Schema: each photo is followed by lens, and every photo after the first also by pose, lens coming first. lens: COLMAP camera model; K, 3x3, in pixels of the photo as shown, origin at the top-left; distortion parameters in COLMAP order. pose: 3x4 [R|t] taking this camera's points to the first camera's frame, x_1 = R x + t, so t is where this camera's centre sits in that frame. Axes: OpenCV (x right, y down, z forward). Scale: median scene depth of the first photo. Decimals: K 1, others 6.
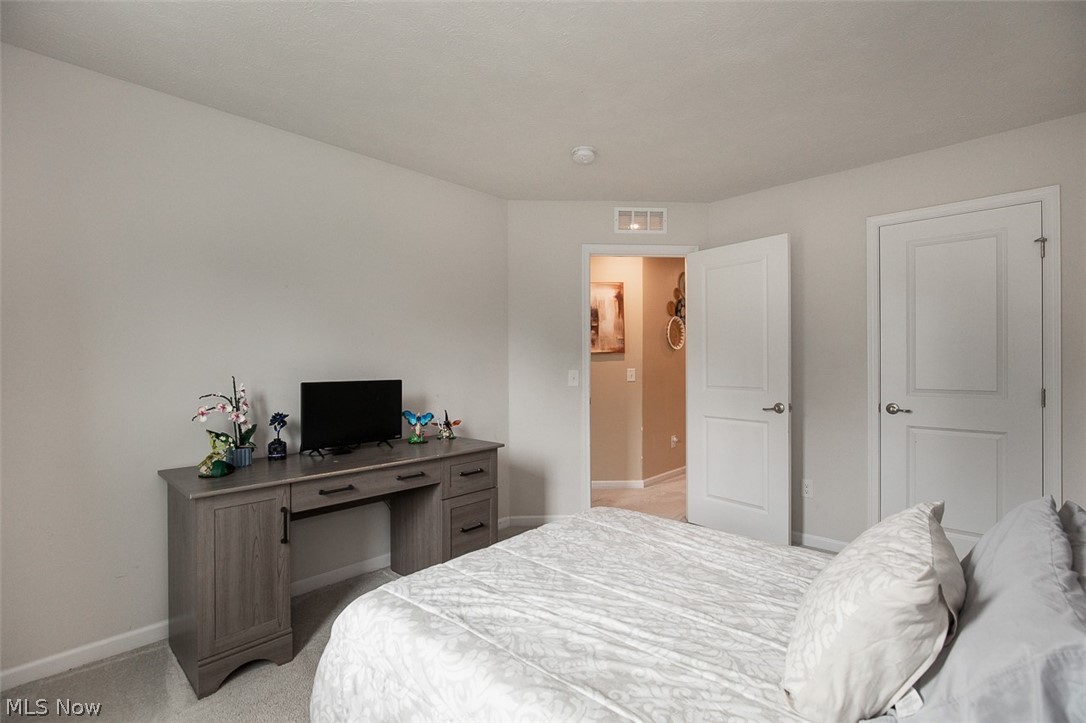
lens RADIAL K [[502.8, 0, 536.7], [0, 502.8, 363.1], [0, 0, 1]] dist [-0.016670, 0.005148]
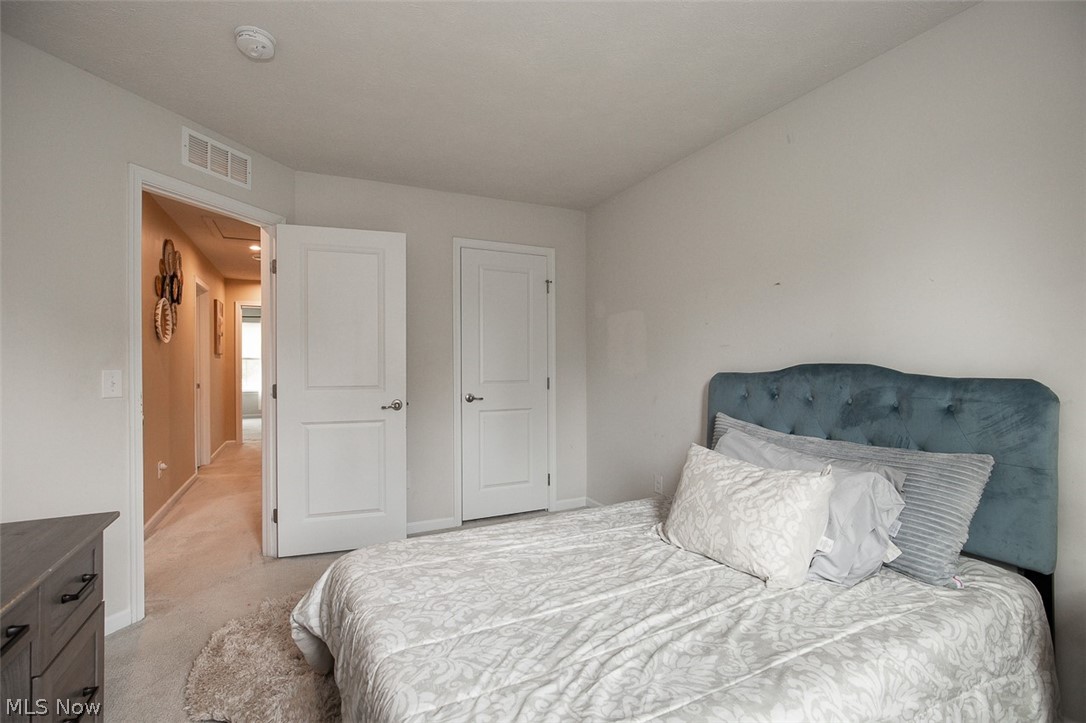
lens RADIAL K [[502.8, 0, 546.7], [0, 502.8, 362.9], [0, 0, 1]] dist [-0.016670, 0.005148]
pose [[0.332144, 0.004113, 0.943220, -0.654544], [0.000821, 0.999989, -0.004650, 0.018933], [-0.943228, 0.002318, 0.332137, 0.682534]]
